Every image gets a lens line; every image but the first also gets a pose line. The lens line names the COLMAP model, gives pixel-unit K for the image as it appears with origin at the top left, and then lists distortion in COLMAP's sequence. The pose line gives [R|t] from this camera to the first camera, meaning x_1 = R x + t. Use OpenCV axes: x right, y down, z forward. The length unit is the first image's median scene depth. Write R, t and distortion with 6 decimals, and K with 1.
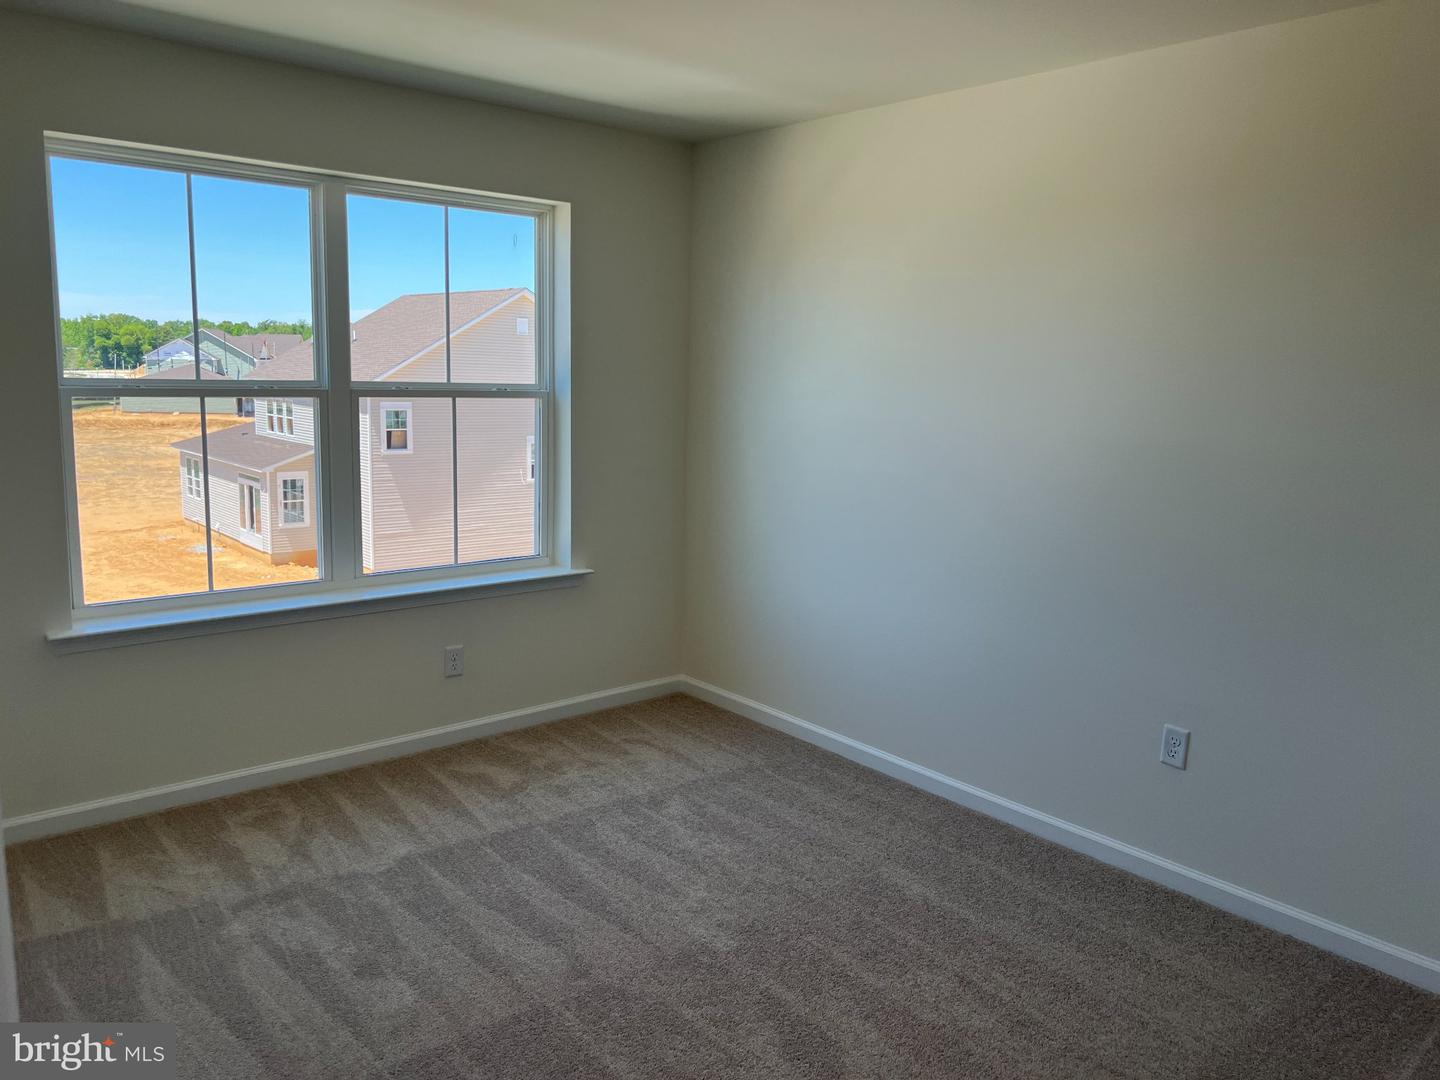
lens RADIAL K [[1072.2, 0, 720.0], [0, 1072.2, 540.0], [0, 0, 1]] dist [-0.003756, -0.000588]
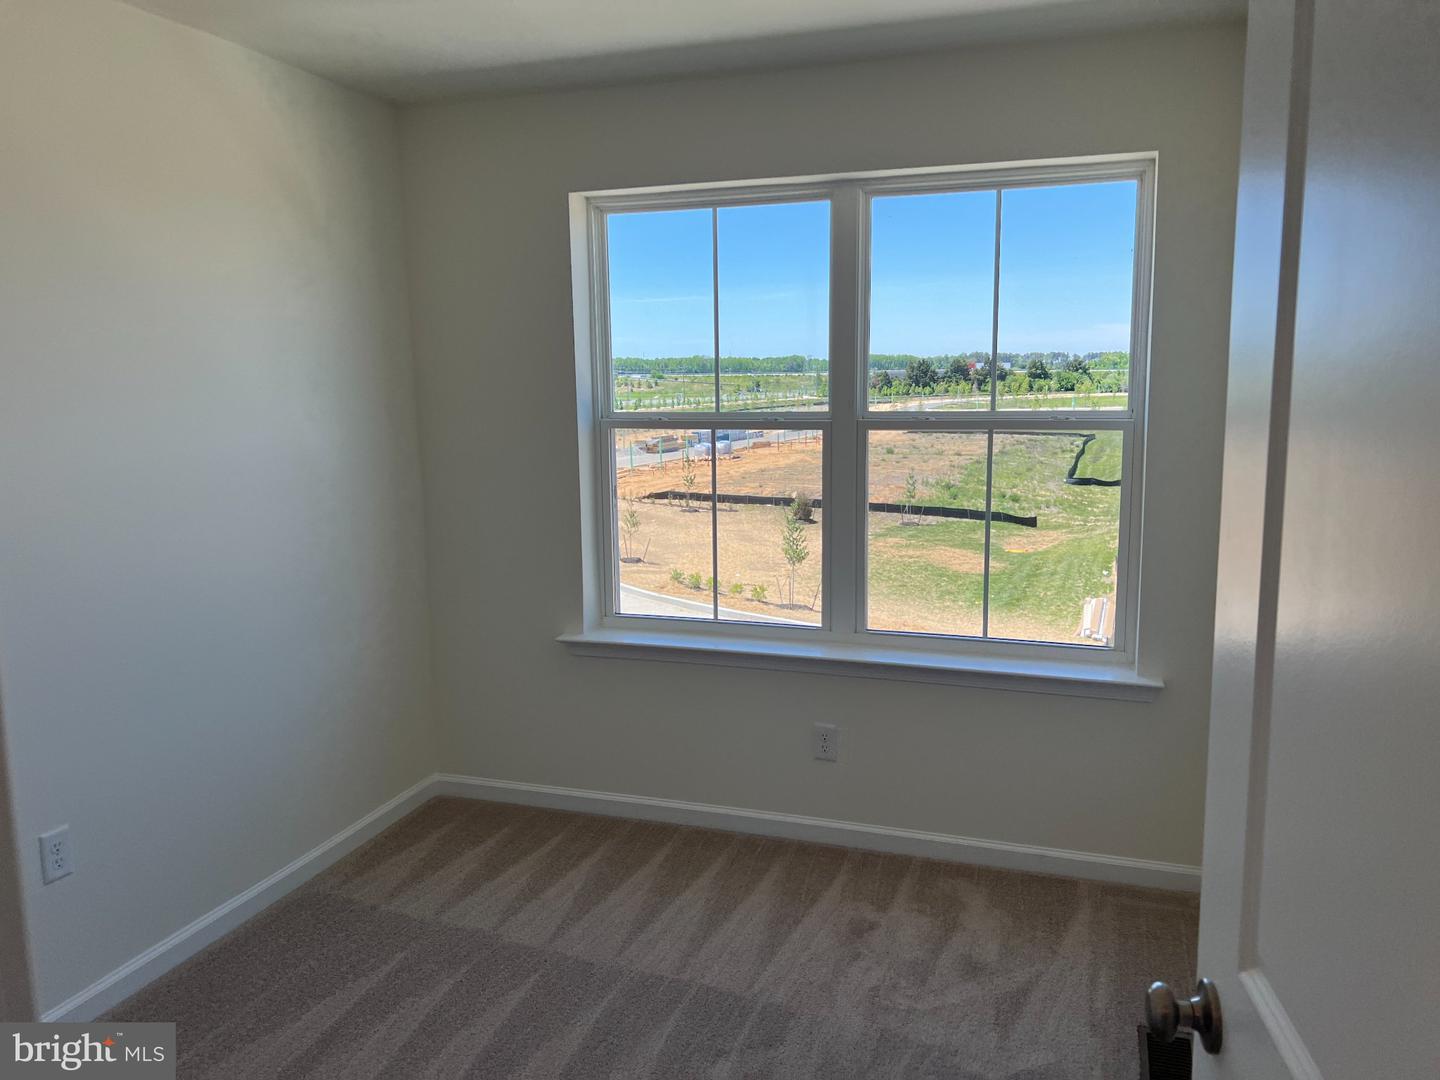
lens RADIAL K [[1201.0, 0, 720.0], [0, 1201.0, 540.0], [0, 0, 1]] dist [0.248686, 0.000807]
pose [[0.520476, 0.078791, -0.850233, 0.479706], [-0.117566, 0.992863, 0.020040, -0.050780], [0.845744, 0.089529, 0.526024, 0.396945]]
